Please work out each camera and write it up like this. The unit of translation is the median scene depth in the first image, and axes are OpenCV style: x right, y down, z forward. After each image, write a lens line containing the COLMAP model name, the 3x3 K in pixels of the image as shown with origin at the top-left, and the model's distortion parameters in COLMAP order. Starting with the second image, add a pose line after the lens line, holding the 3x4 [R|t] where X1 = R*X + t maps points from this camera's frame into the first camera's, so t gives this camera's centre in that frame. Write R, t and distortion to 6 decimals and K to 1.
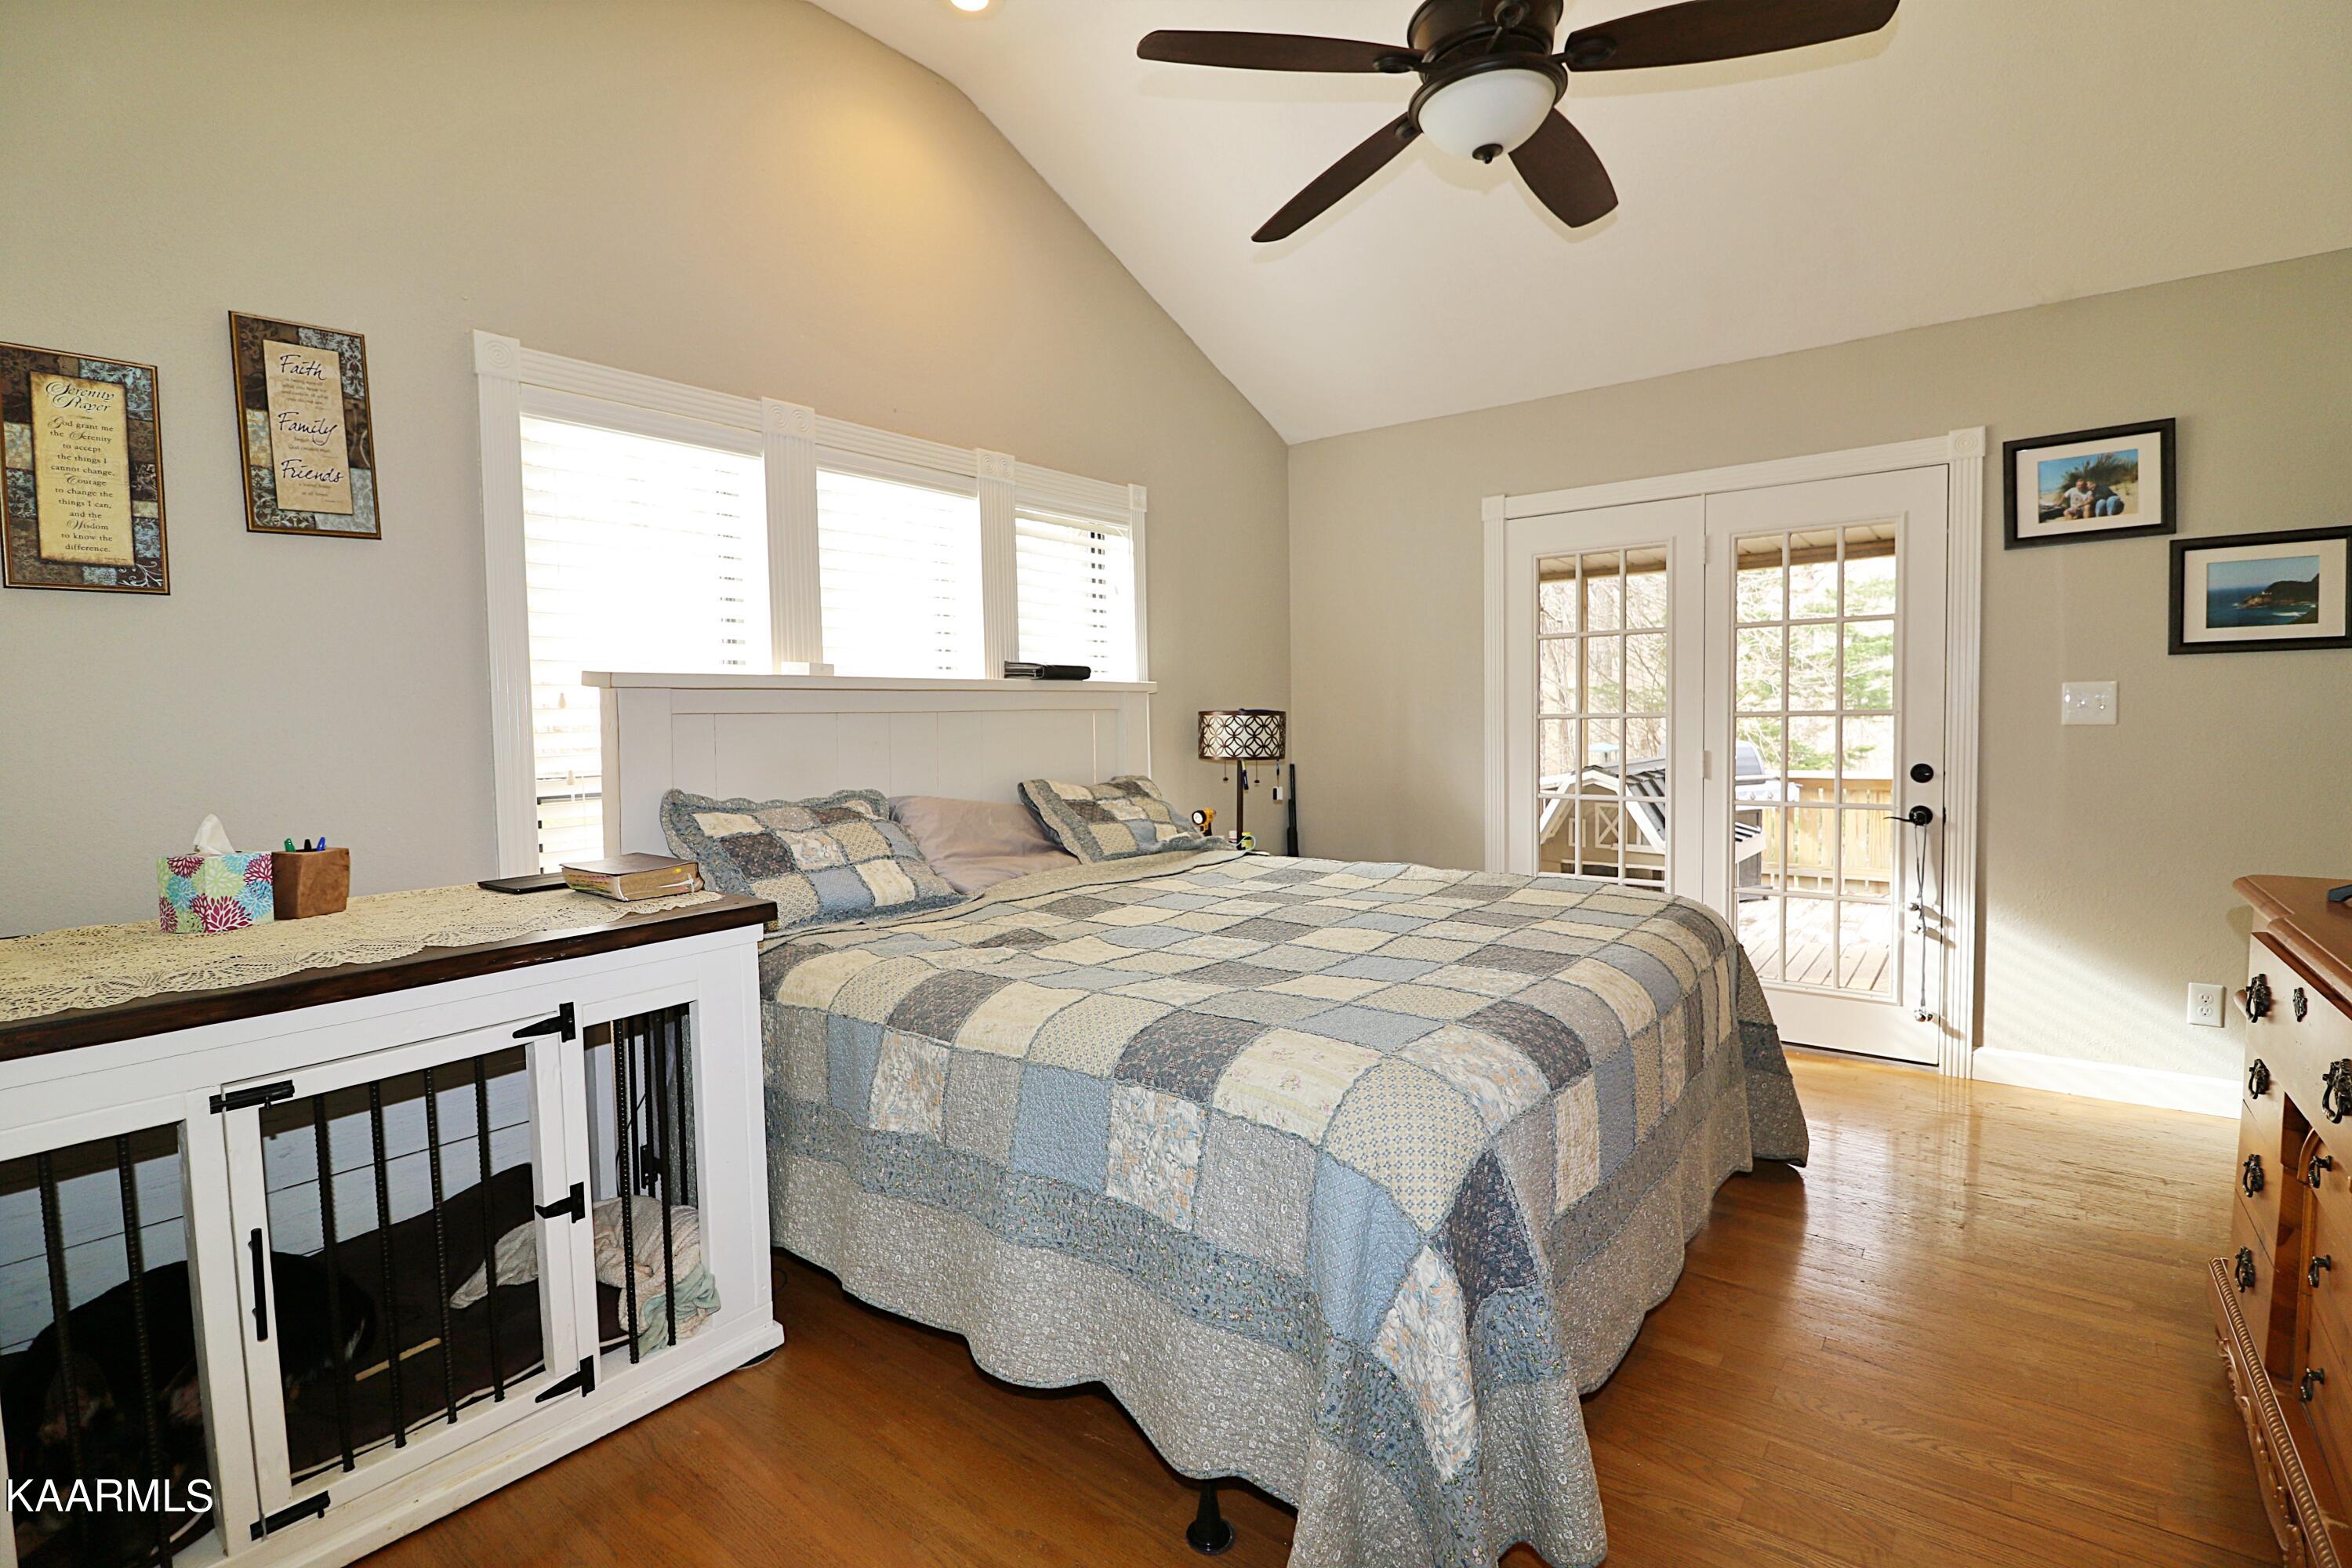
lens RADIAL K [[1066.6, 0, 1170.6], [0, 1066.6, 789.1], [0, 0, 1]] dist [-0.021564, -0.001560]
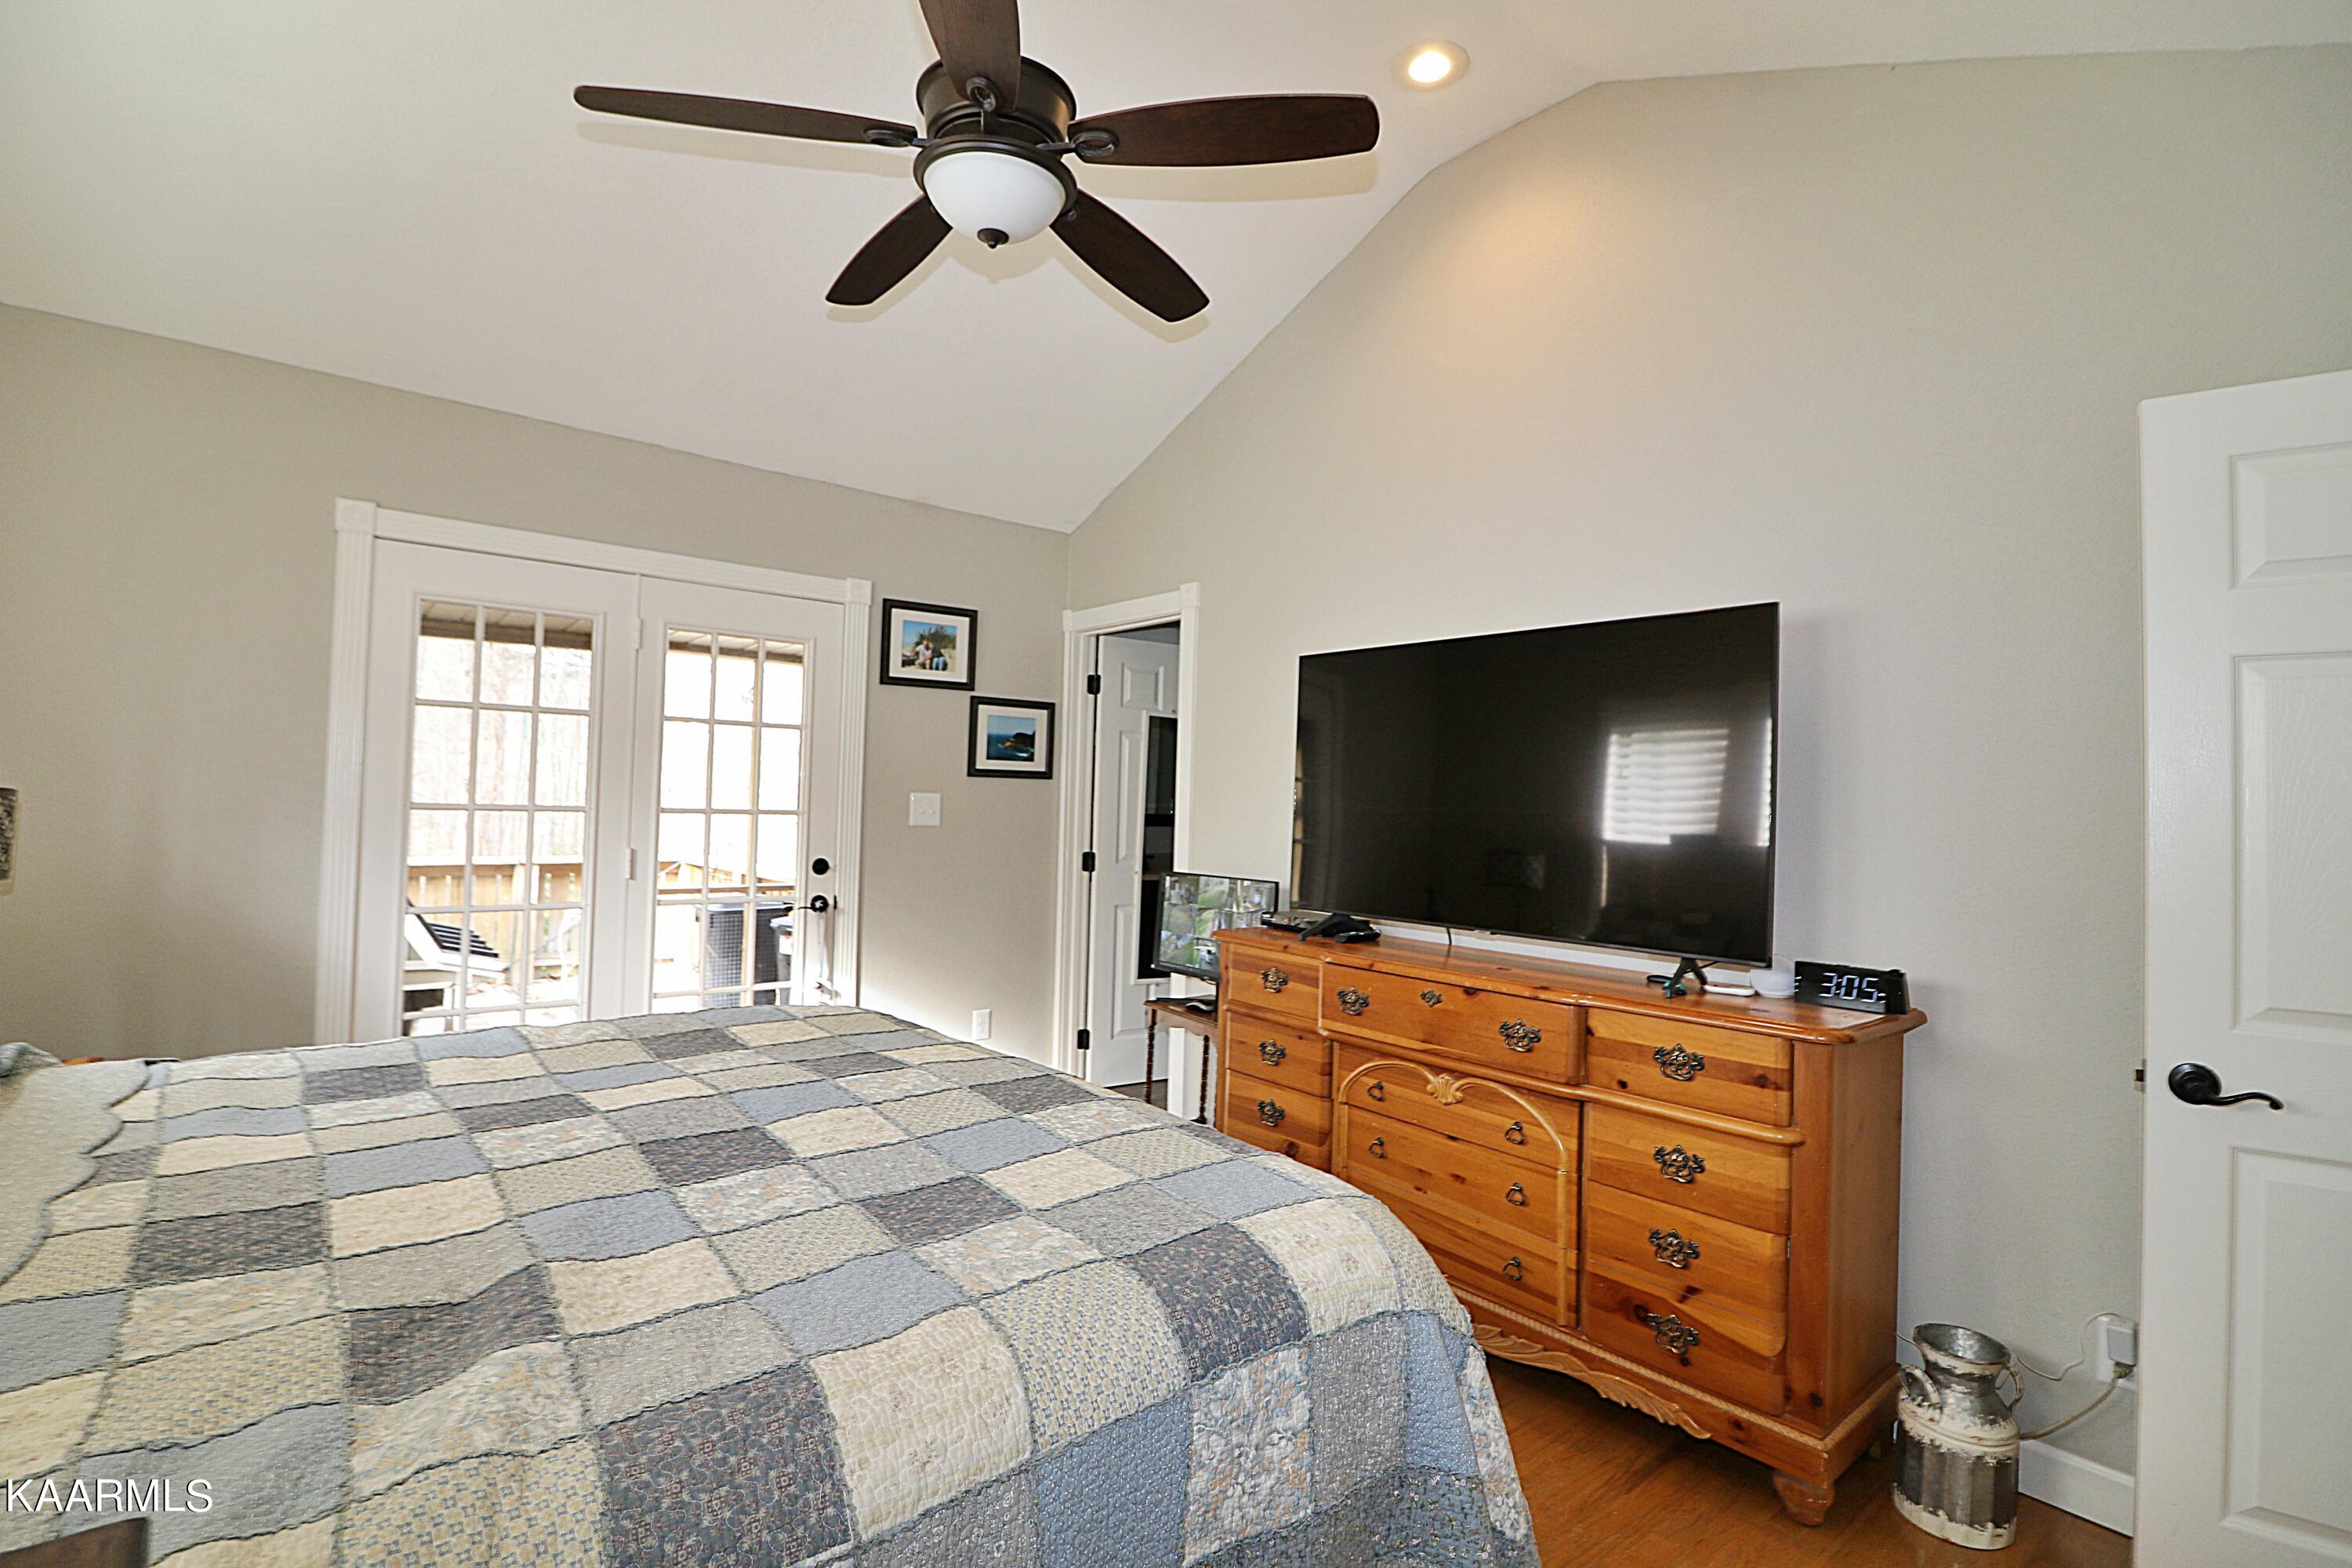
lens RADIAL K [[1066.6, 0, 1170.5], [0, 1066.6, 776.7], [0, 0, 1]] dist [-0.021564, -0.001560]
pose [[0.215131, 0.047639, 0.975423, -0.362150], [0.032240, 0.997919, -0.055849, -0.039100], [-0.976053, 0.043463, 0.213147, 0.418346]]
